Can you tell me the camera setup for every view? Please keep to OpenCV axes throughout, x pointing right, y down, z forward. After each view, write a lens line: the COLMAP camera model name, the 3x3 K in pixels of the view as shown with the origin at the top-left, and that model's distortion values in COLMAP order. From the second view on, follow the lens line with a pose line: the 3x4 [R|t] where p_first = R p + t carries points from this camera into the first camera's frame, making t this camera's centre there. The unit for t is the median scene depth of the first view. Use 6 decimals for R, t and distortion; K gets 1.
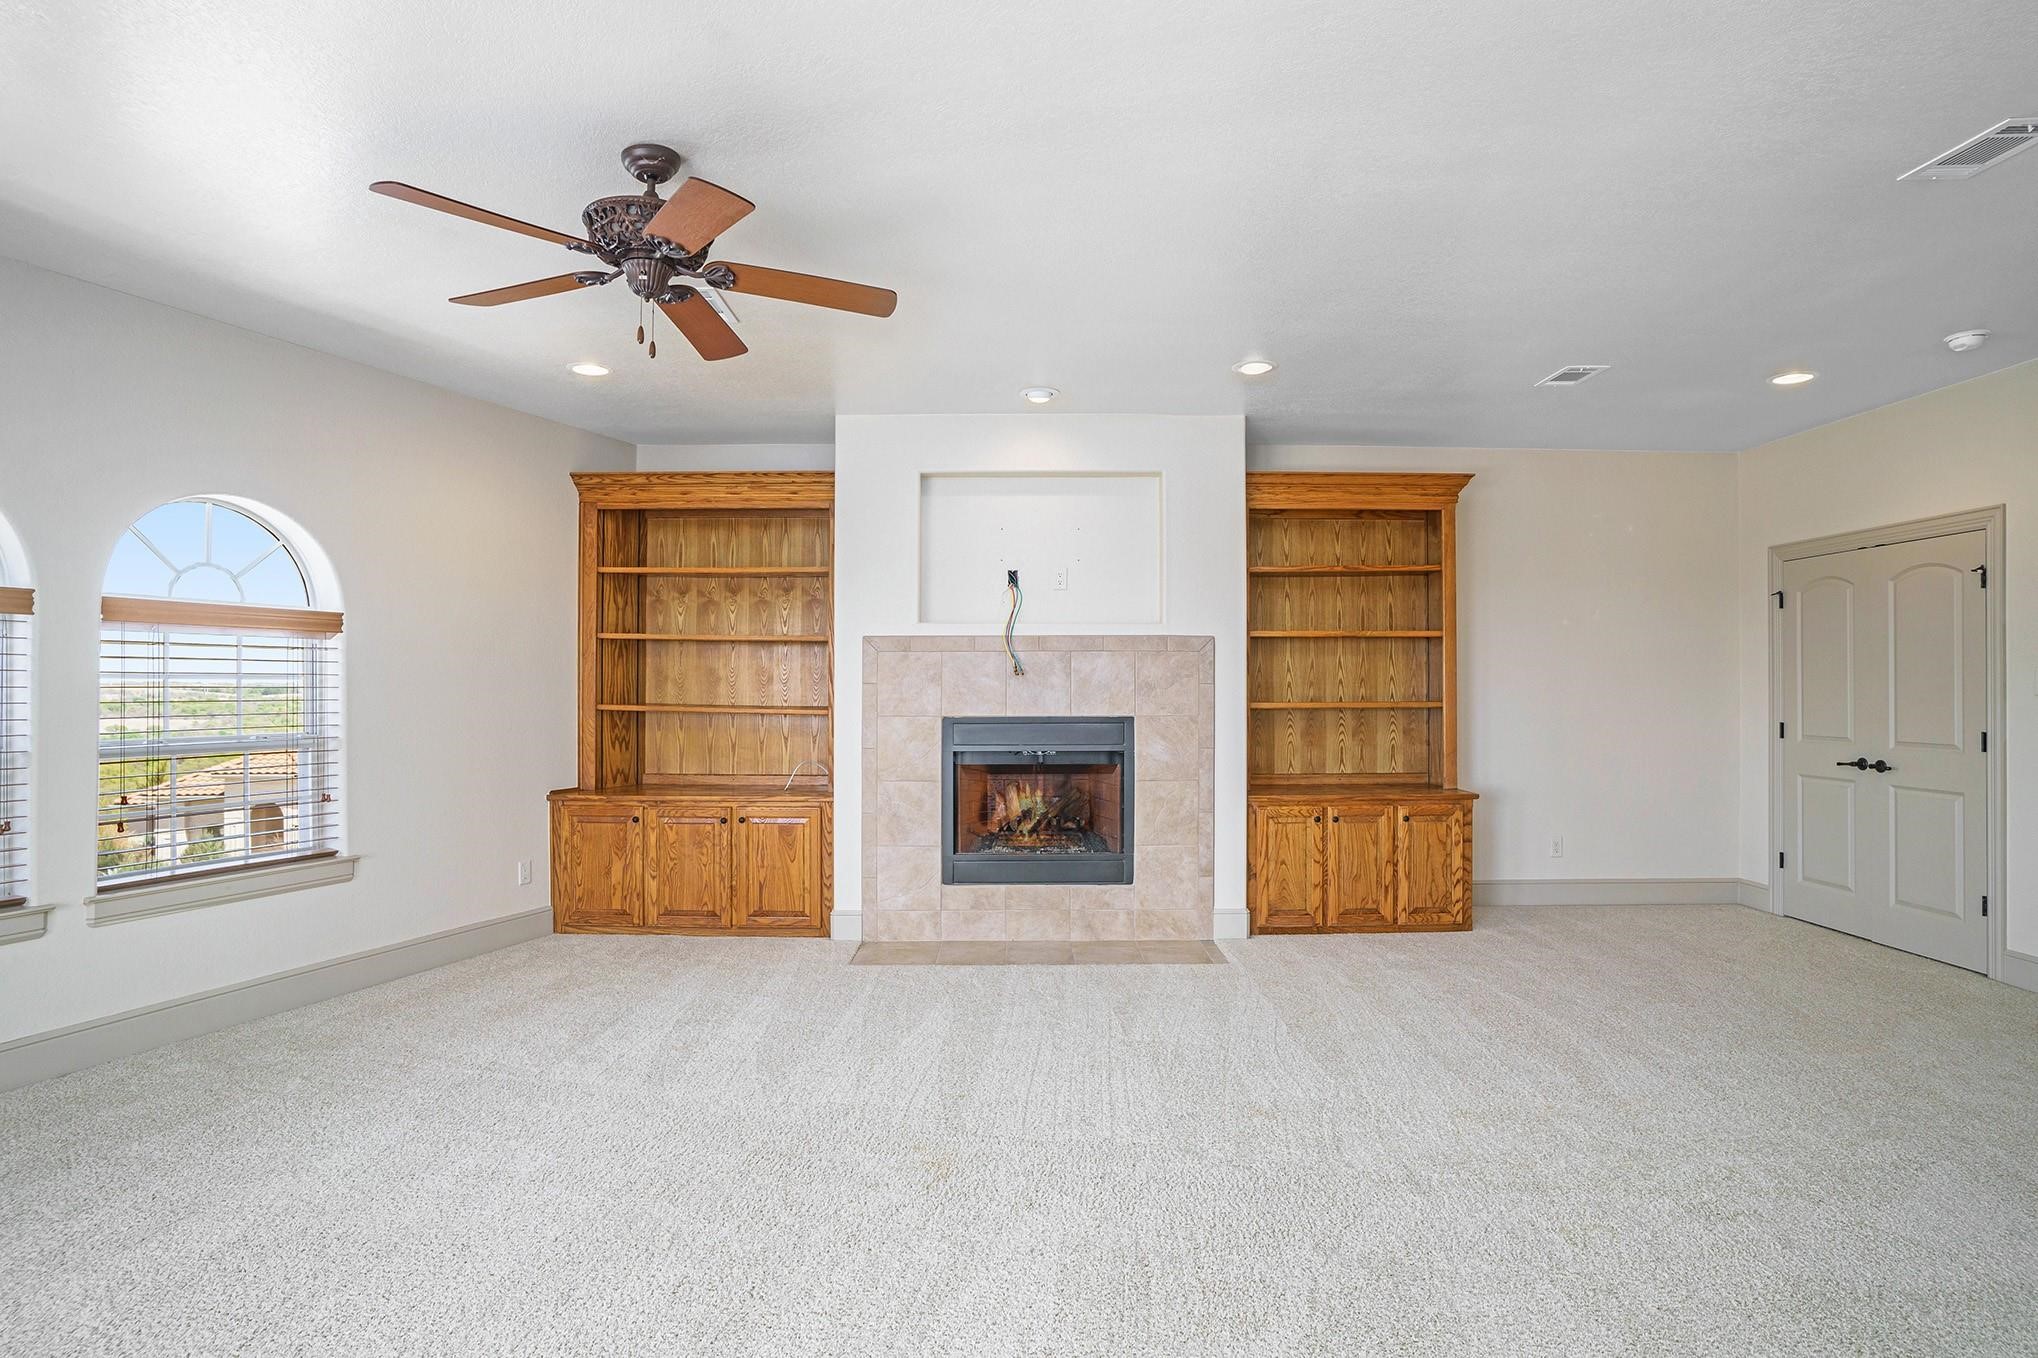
lens RADIAL K [[1021.6, 0, 1019.0], [0, 1021.6, 679.0], [0, 0, 1]] dist [-0.081777, 0.032662]
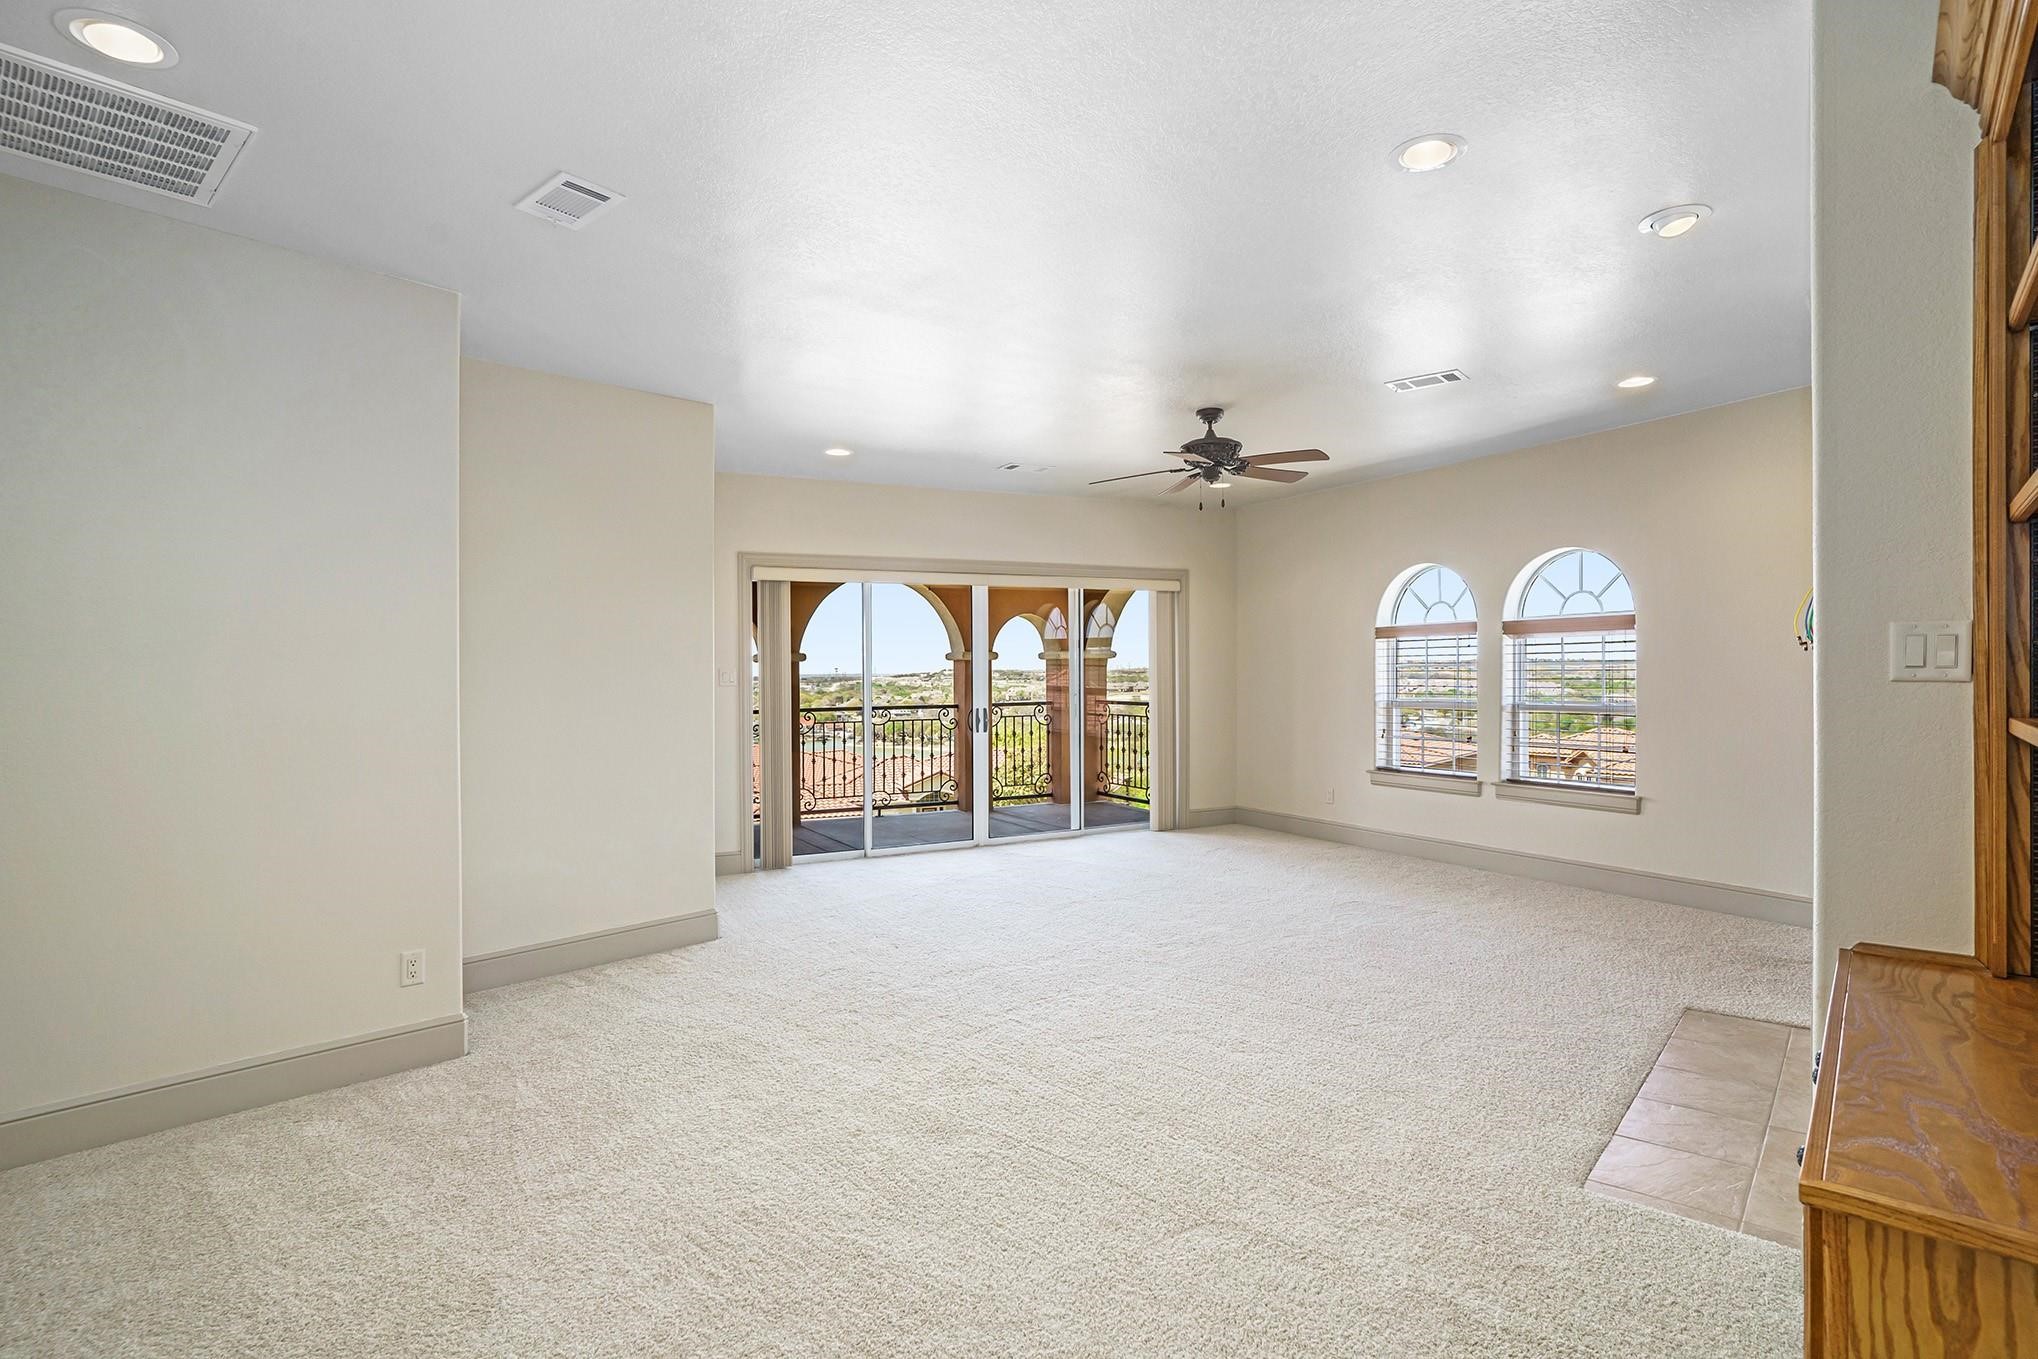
lens RADIAL K [[1021.6, 0, 1019.0], [0, 1021.6, 679.5], [0, 0, 1]] dist [-0.081777, 0.032662]
pose [[-0.666451, 0.008805, -0.745497, 0.711583], [0.014134, 0.999900, -0.000826, 0.008974], [0.745415, -0.011087, -0.666509, 1.027258]]
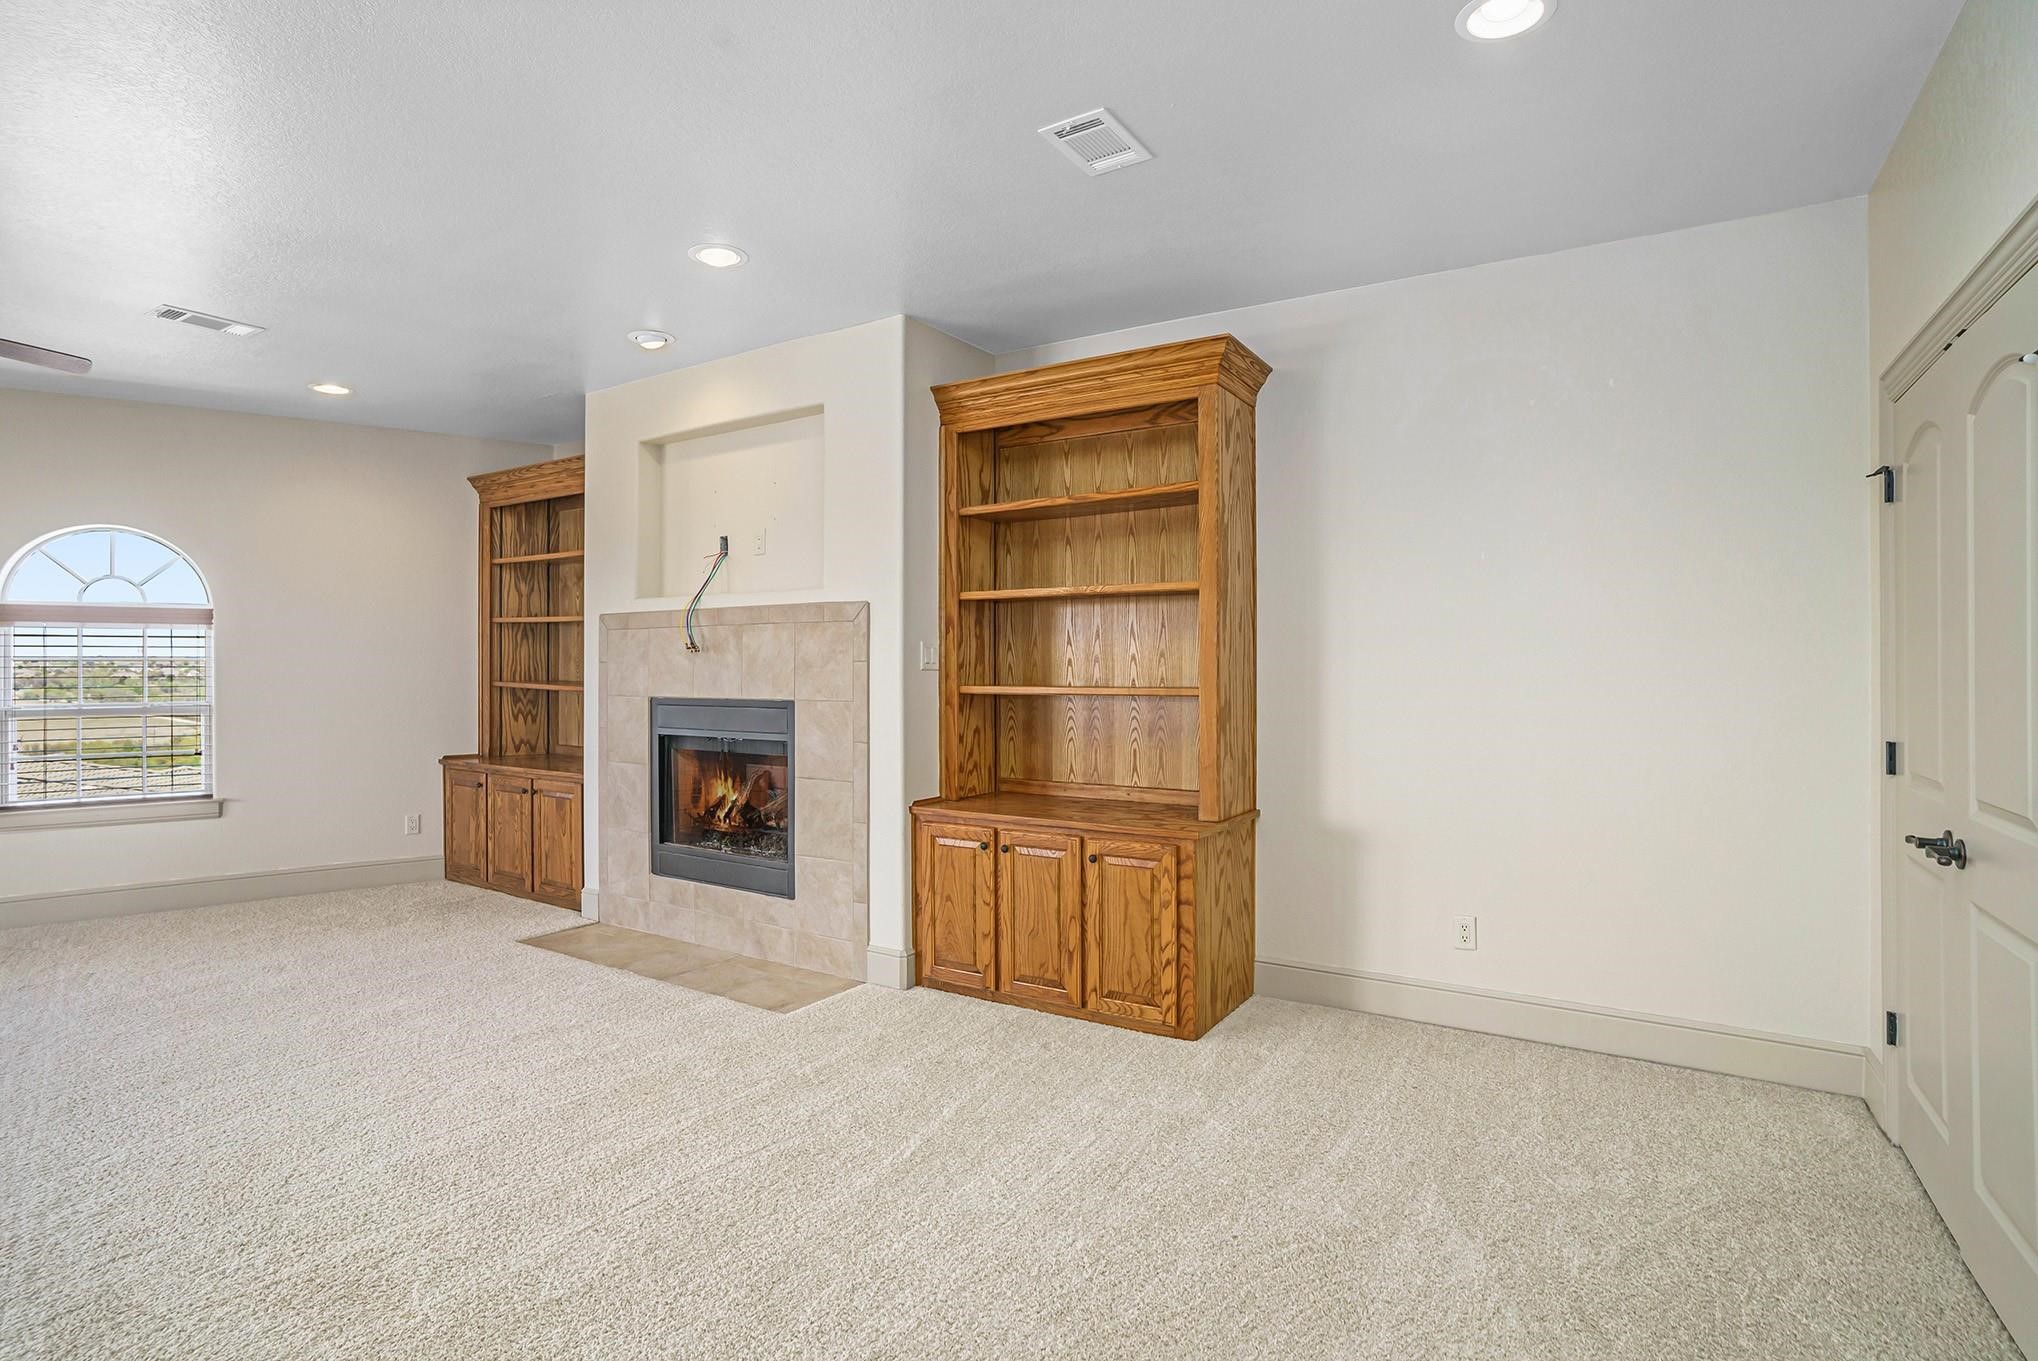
lens RADIAL K [[1021.6, 0, 1019.0], [0, 1021.6, 680.5], [0, 0, 1]] dist [-0.081777, 0.032662]
pose [[0.842054, 0.007692, -0.539338, 0.713543], [0.005300, 0.999732, 0.022533, 0.002263], [0.539367, -0.021832, 0.841788, 0.395621]]
